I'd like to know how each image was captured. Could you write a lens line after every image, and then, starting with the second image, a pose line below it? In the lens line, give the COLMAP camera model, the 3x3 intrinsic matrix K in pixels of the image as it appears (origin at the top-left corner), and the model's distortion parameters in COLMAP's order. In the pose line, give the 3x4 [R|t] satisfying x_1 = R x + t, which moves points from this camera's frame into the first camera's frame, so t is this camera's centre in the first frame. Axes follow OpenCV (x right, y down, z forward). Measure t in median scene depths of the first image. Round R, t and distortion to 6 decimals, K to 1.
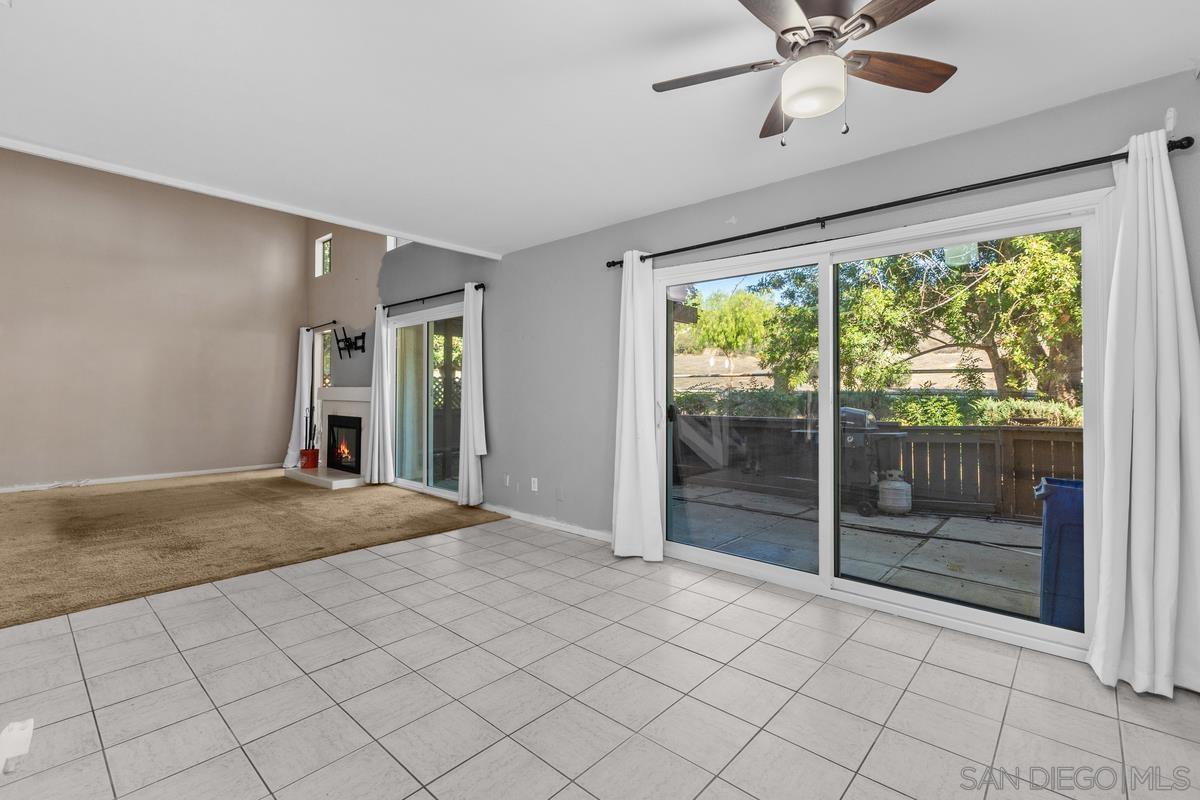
lens RADIAL K [[534.5, 0, 626.1], [0, 534.5, 384.9], [0, 0, 1]] dist [-0.001193, 0.000346]
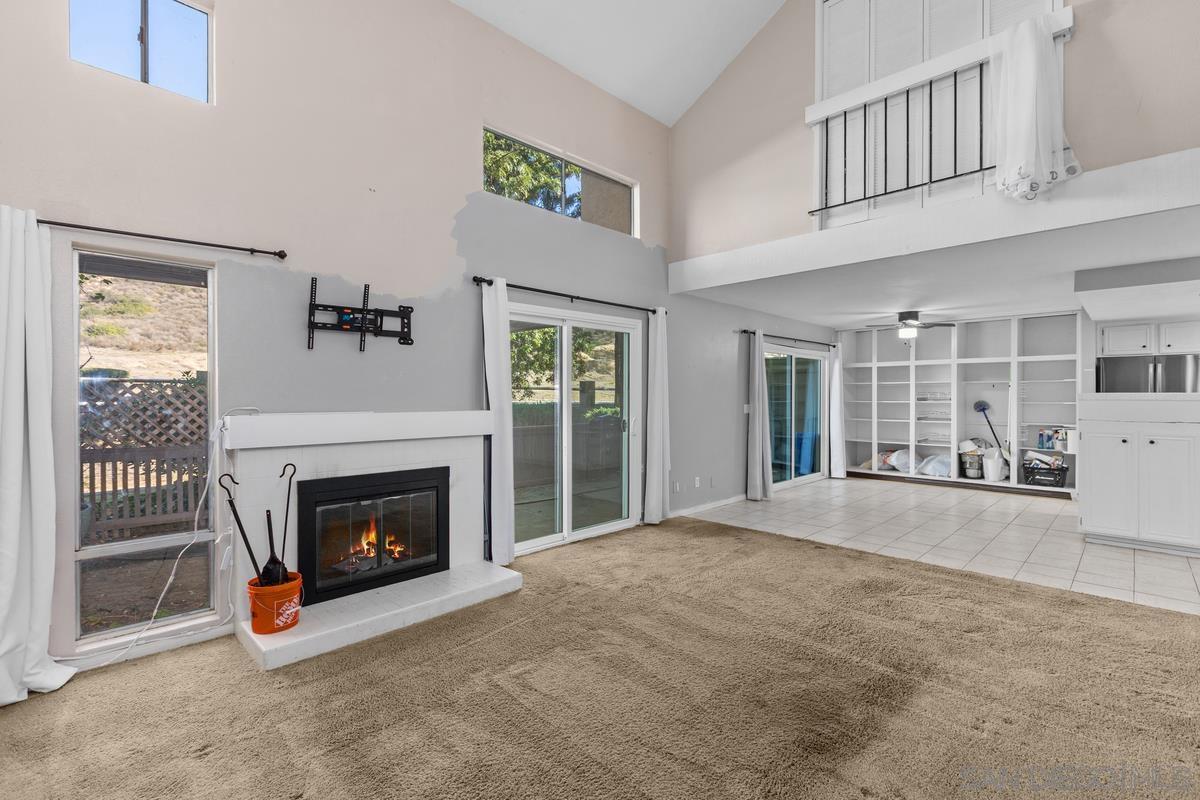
lens RADIAL K [[534.5, 0, 569.7], [0, 534.5, 399.6], [0, 0, 1]] dist [-0.001193, 0.000346]
pose [[0.105031, -0.007053, 0.994444, -1.034784], [-0.011971, 0.999893, 0.008356, -0.014119], [-0.994397, -0.012783, 0.104935, 0.817966]]
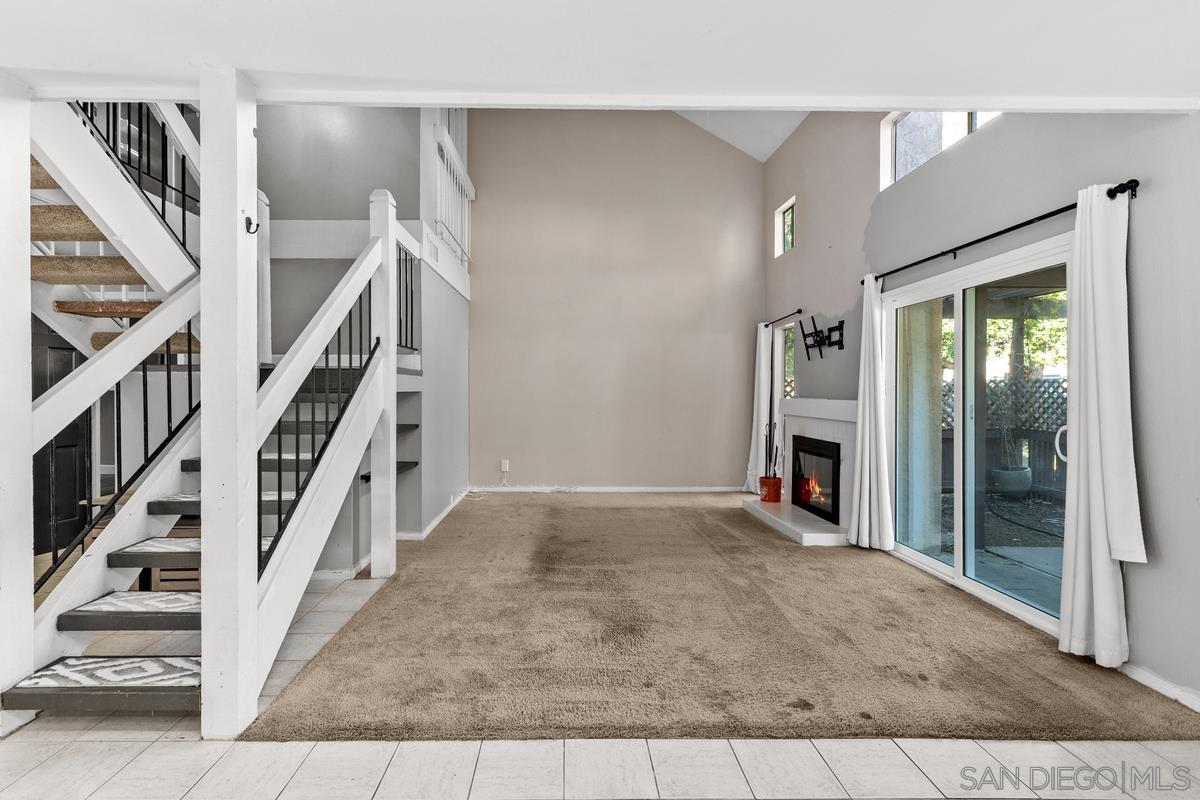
lens RADIAL K [[569.6, 0, 579.6], [0, 569.6, 395.8], [0, 0, 1]] dist [0.000492, -0.000547]
pose [[0.667639, 0.004137, -0.744474, -0.171692], [0.010641, 0.999829, 0.015098, -0.015671], [0.744409, -0.018002, 0.667481, 0.256842]]
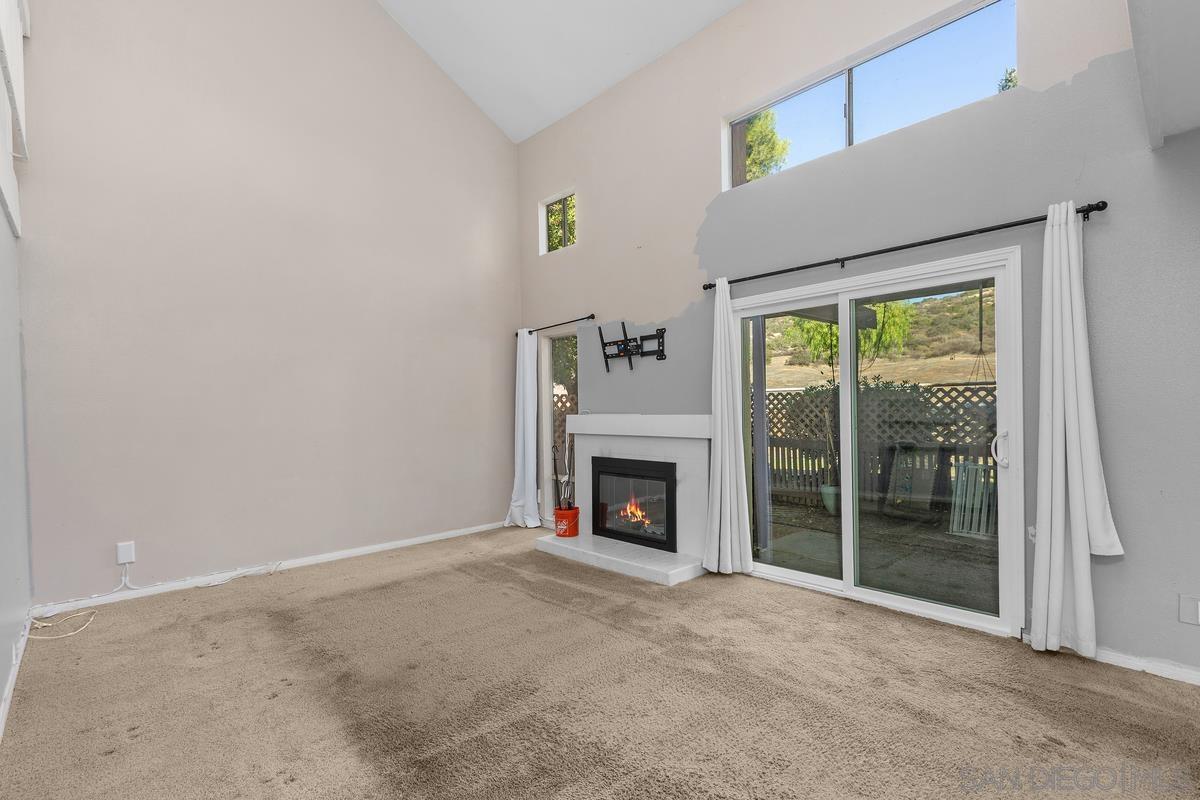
lens RADIAL K [[534.5, 0, 606.8], [0, 534.5, 415.1], [0, 0, 1]] dist [-0.001193, 0.000346]
pose [[0.996273, -0.017366, -0.084487, -0.523513], [0.019785, 0.999415, 0.027881, -0.014320], [0.083953, -0.029449, 0.996034, 0.366747]]
